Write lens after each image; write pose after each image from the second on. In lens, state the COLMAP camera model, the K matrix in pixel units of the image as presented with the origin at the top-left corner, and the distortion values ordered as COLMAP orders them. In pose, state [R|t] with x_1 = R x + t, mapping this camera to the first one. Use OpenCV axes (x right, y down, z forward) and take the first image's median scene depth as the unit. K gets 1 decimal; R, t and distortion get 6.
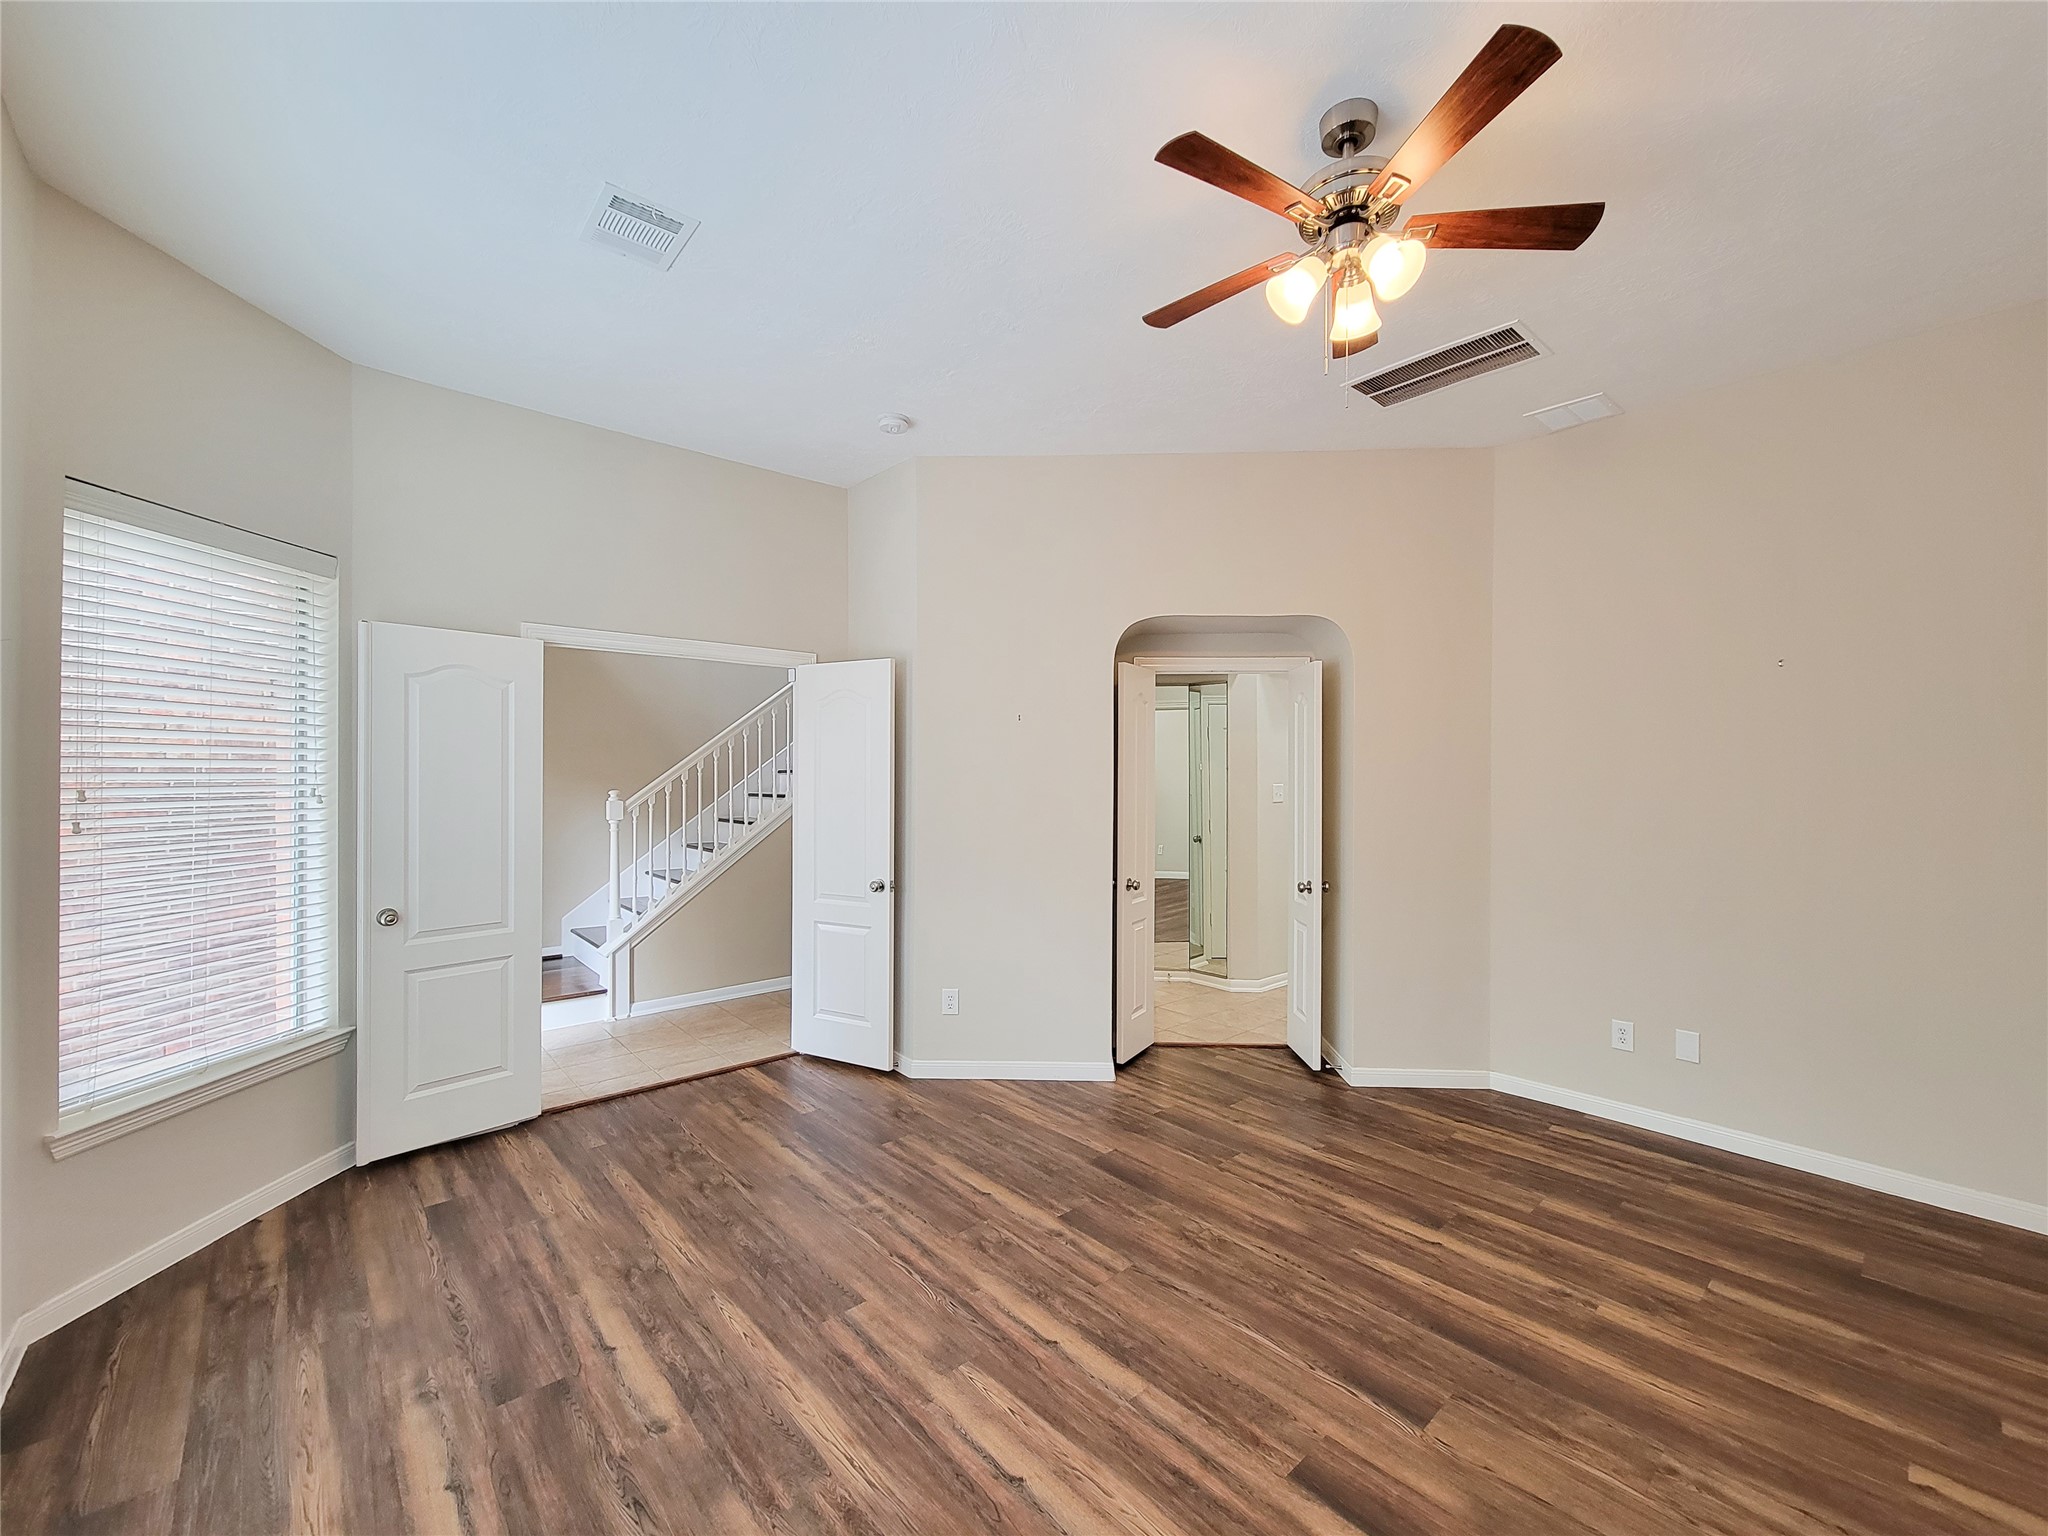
lens RADIAL K [[847.3, 0, 1028.7], [0, 847.3, 762.9], [0, 0, 1]] dist [0.002831, -0.002947]
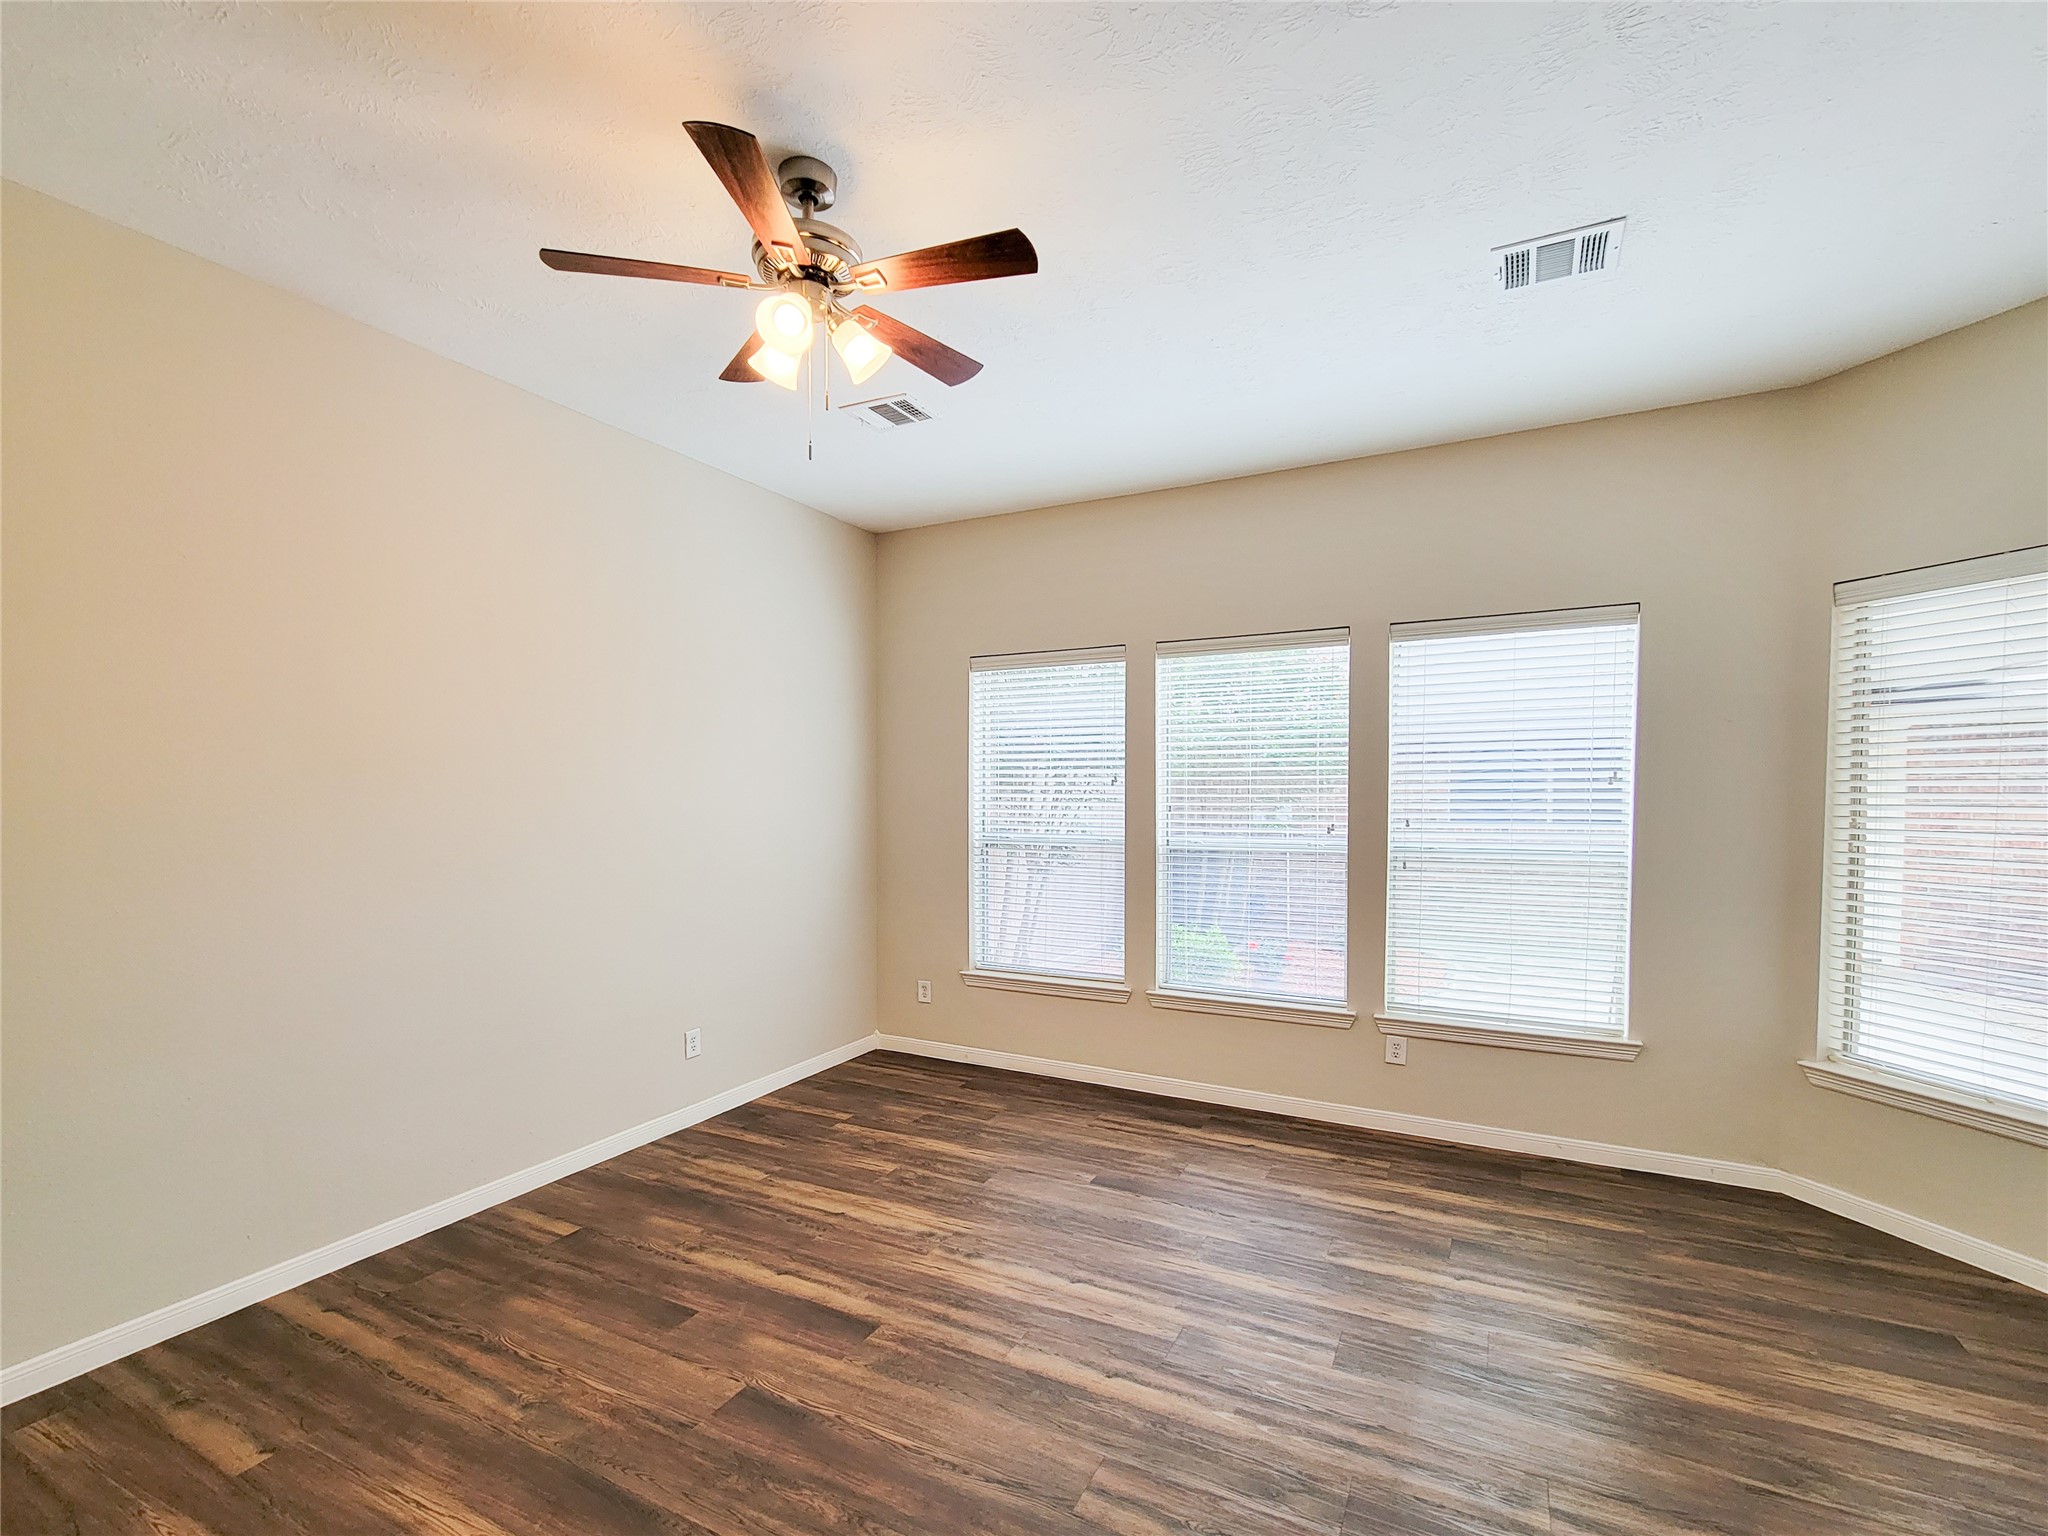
lens RADIAL K [[815.5, 0, 1050.7], [0, 815.5, 774.7], [0, 0, 1]] dist [0.011906, -0.003051]
pose [[-0.925140, -0.024746, -0.378818, 0.395223], [-0.000549, 0.997959, -0.063850, 0.067290], [0.379625, -0.058863, -0.923266, 1.621719]]
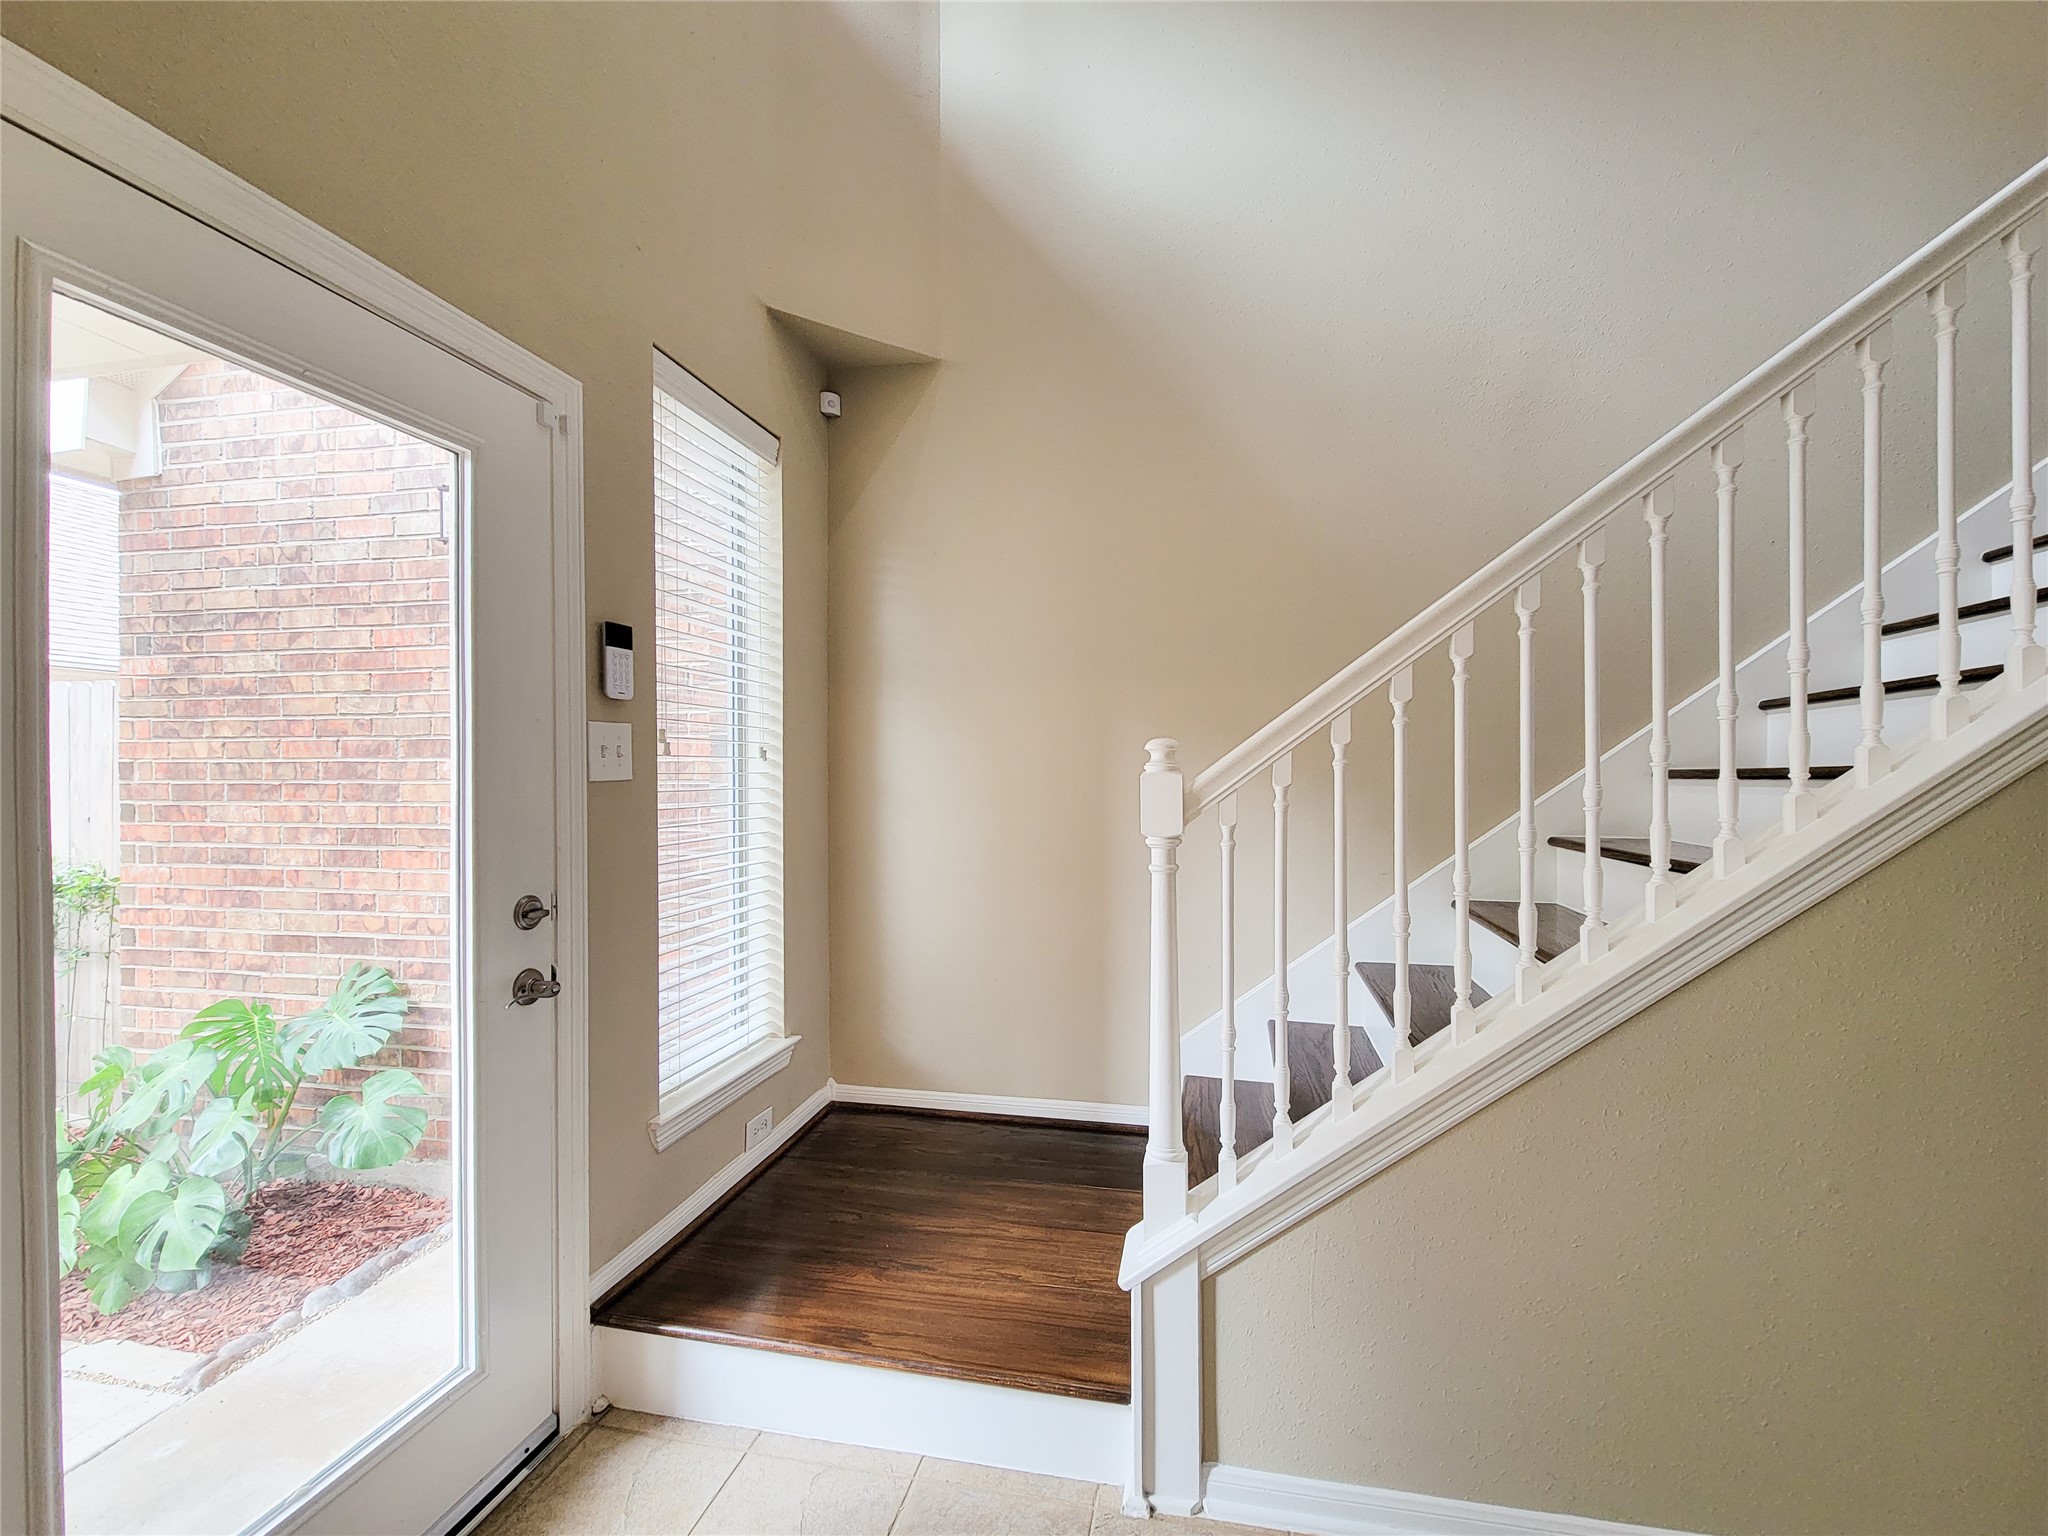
lens RADIAL K [[846.7, 0, 1027.4], [0, 846.7, 792.4], [0, 0, 1]] dist [0.001813, -0.003123]
pose [[0.588728, 0.017540, -0.808141, -0.546149], [0.013908, 0.999397, 0.031823, 0.083925], [0.808211, -0.029975, 0.588129, 1.572021]]
